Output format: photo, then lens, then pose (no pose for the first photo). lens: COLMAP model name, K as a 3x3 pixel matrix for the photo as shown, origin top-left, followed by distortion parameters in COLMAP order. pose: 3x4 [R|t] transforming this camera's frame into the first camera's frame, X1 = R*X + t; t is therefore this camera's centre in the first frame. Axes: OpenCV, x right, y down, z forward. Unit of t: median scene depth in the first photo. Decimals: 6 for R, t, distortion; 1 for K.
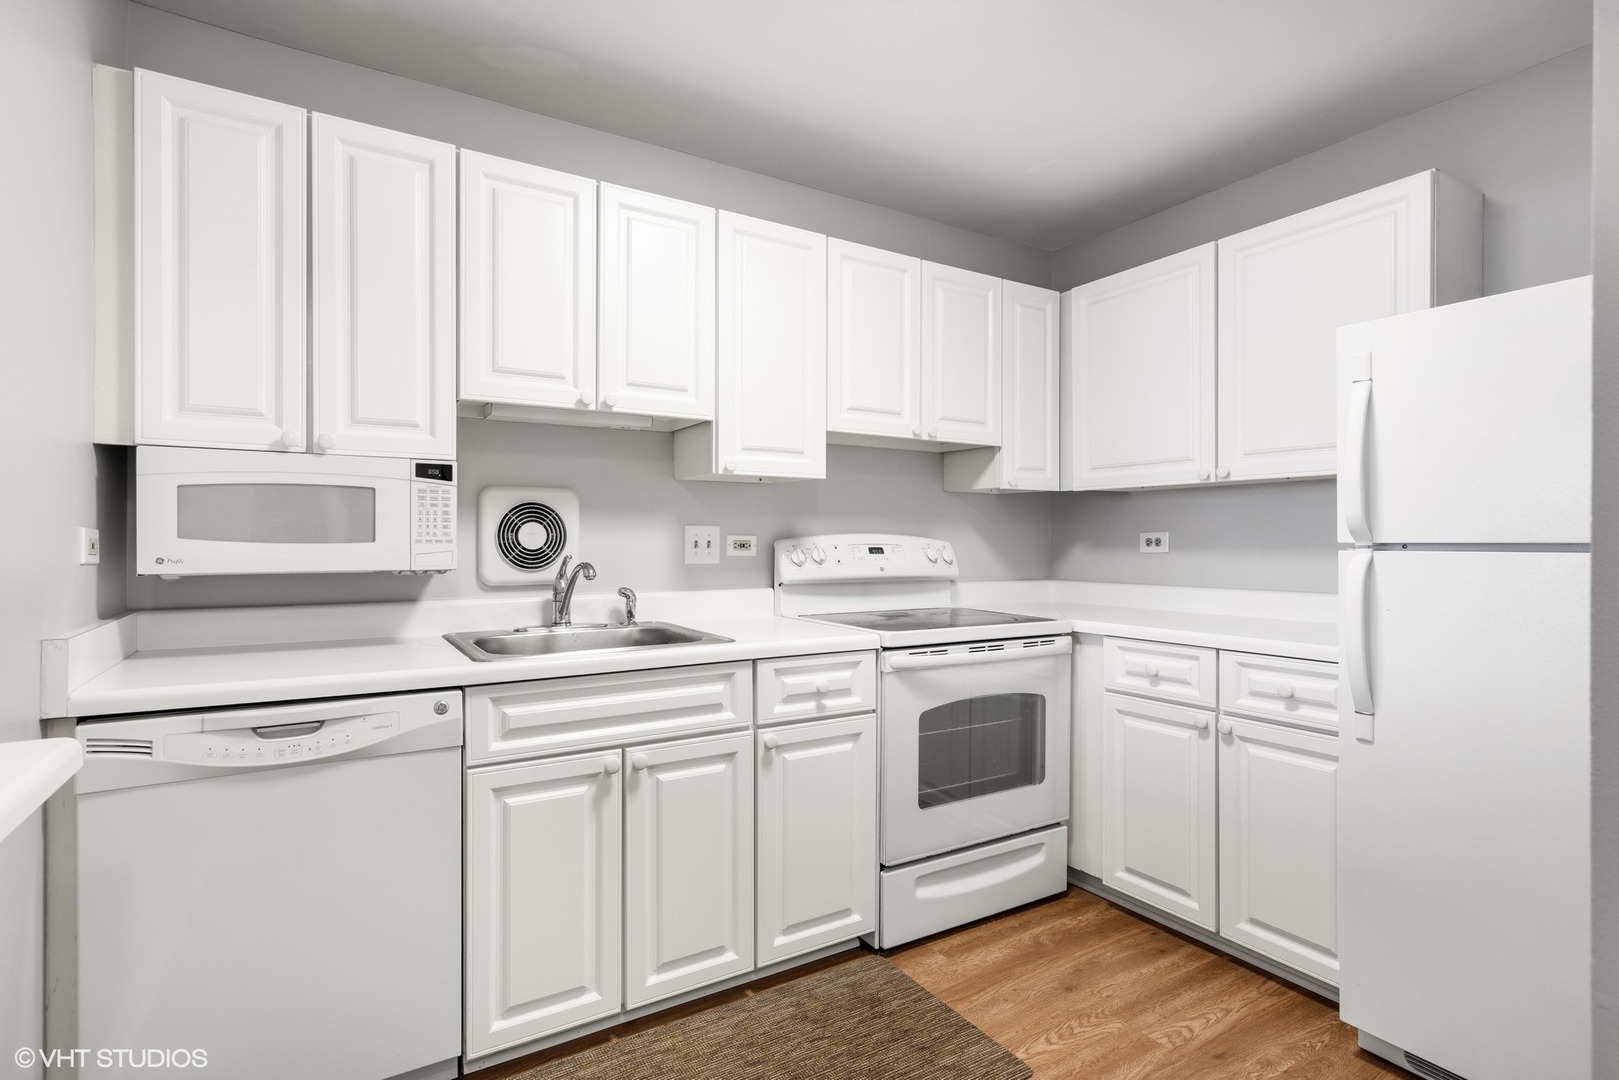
lens RADIAL K [[811.6, 0, 813.3], [0, 811.6, 543.4], [0, 0, 1]] dist [0.001716, 0.001727]
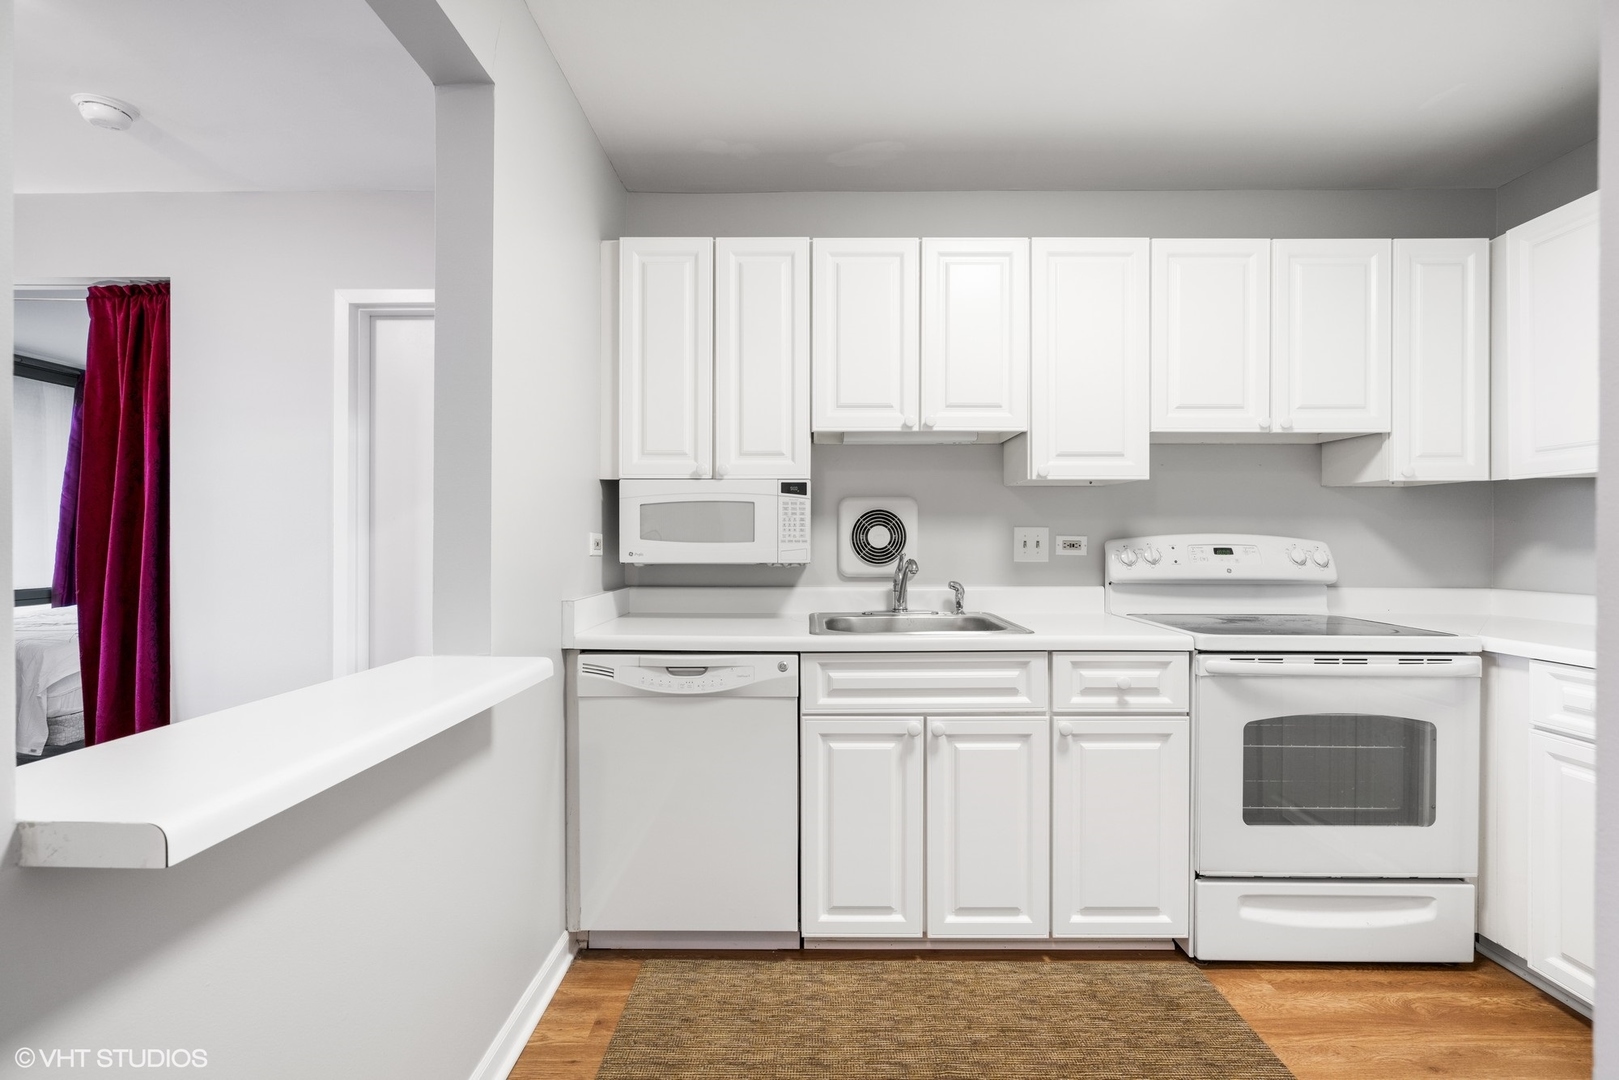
lens RADIAL K [[745.0, 0, 811.3], [0, 745.0, 543.7], [0, 0, 1]] dist [-0.002512, 0.002195]
pose [[0.845097, 0.001802, -0.534611, 0.182132], [-0.001760, 0.999998, 0.000588, 0.000533], [0.534611, 0.000444, 0.845098, -0.005356]]
